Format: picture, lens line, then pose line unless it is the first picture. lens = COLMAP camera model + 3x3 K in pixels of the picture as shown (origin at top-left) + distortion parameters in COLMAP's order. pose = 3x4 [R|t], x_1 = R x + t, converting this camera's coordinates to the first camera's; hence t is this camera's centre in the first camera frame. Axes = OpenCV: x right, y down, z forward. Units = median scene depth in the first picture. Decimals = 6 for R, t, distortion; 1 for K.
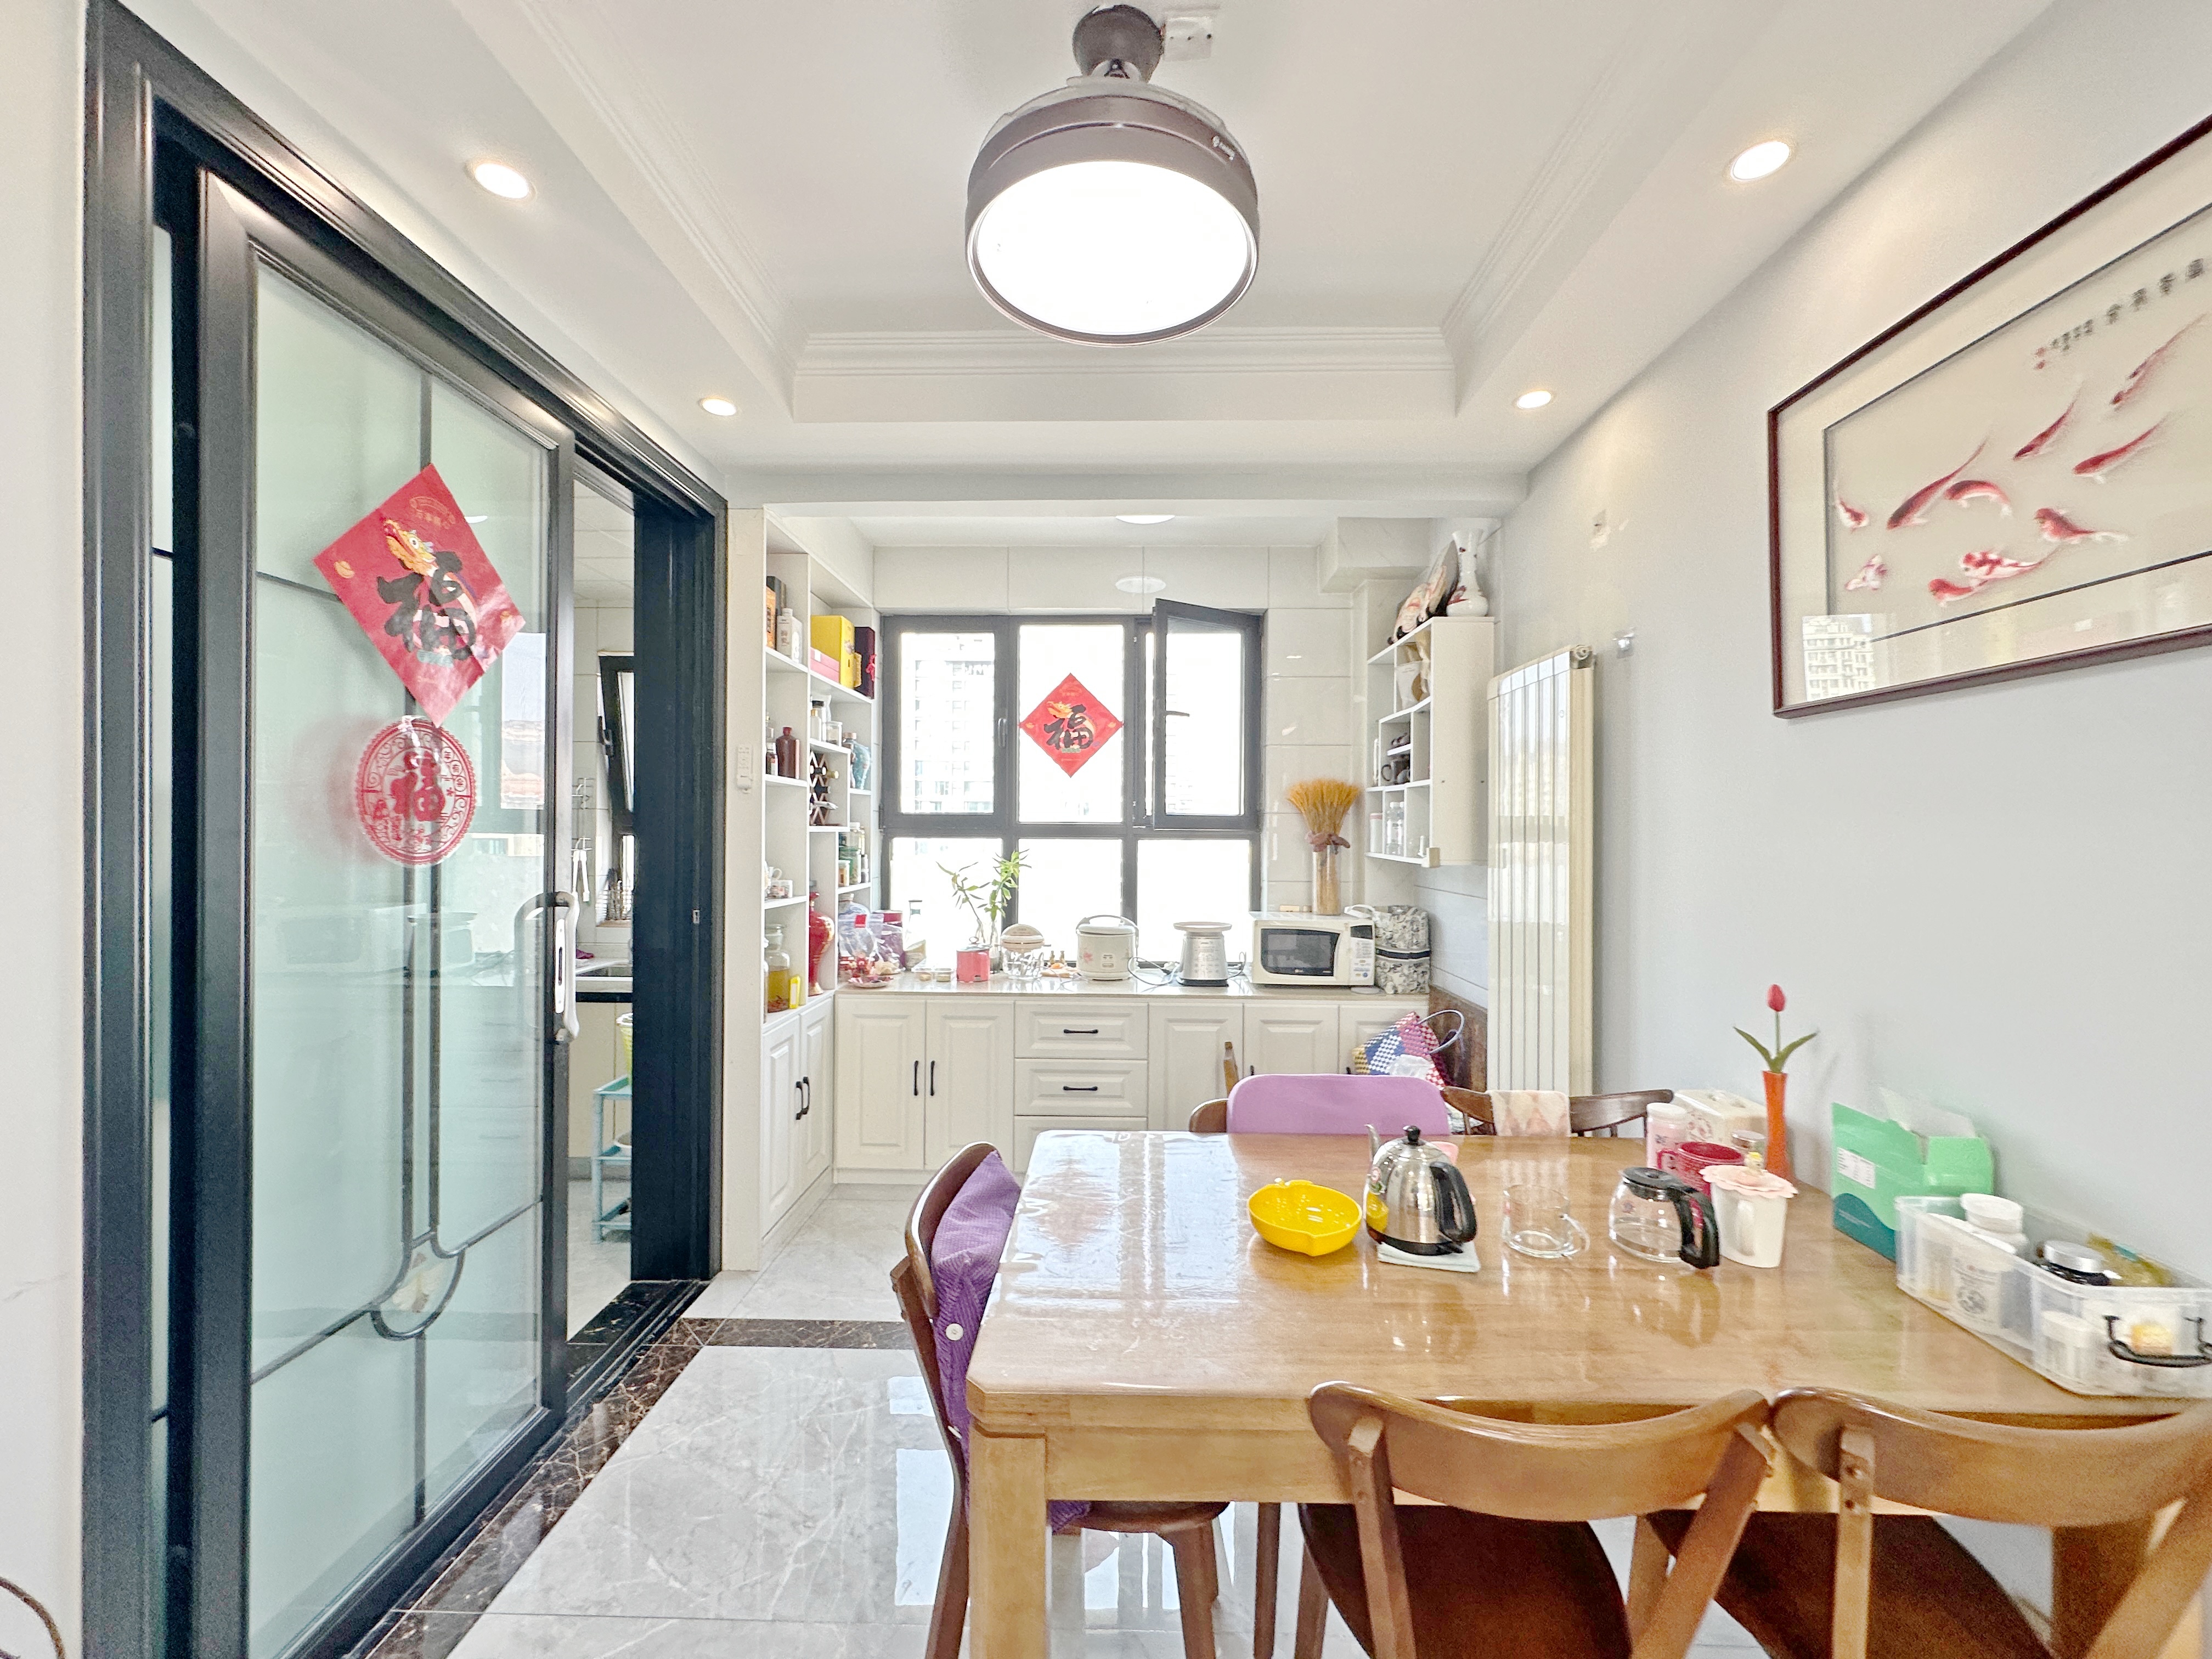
lens RADIAL K [[915.1, 0, 1104.0], [0, 915.1, 833.0], [0, 0, 1]] dist [0.000416, -0.000012]
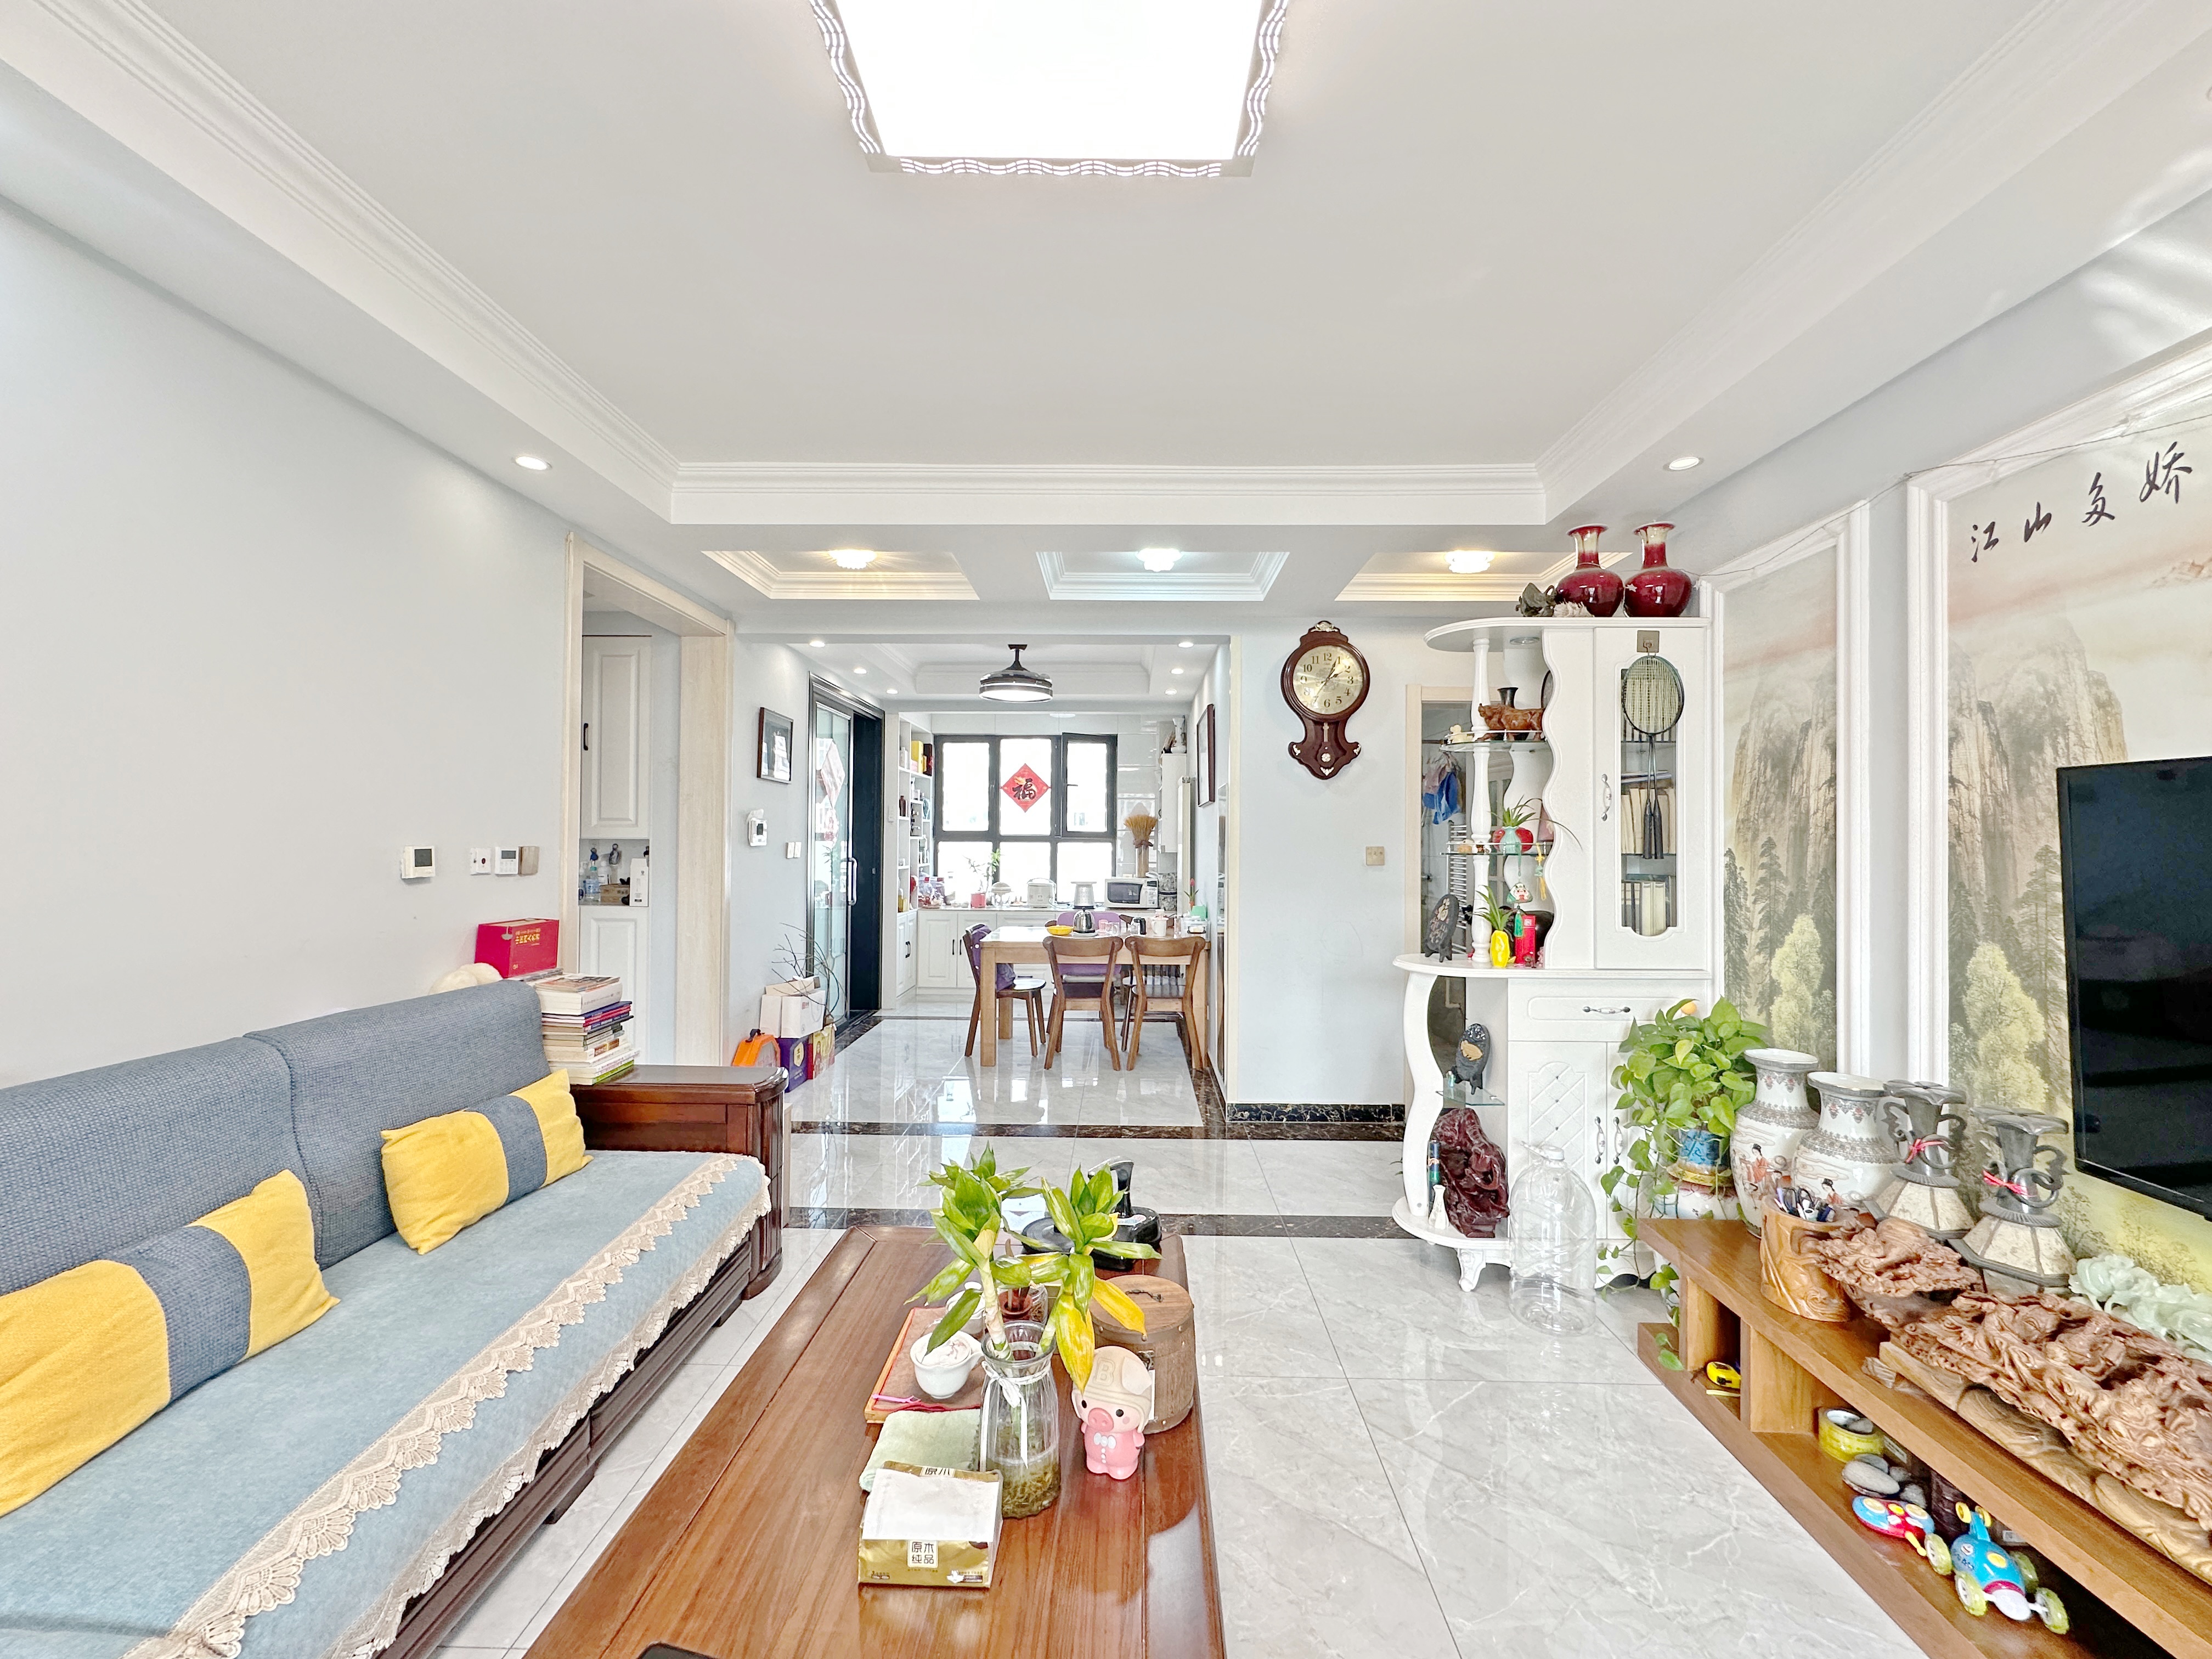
lens RADIAL K [[915.1, 0, 1109.9], [0, 915.1, 827.7], [0, 0, 1]] dist [0.000416, -0.000012]
pose [[0.999936, 0.000686, 0.011337, 0.136758], [-0.000533, 0.999908, -0.013536, 0.000892], [-0.011345, 0.013530, 0.999844, -1.116631]]
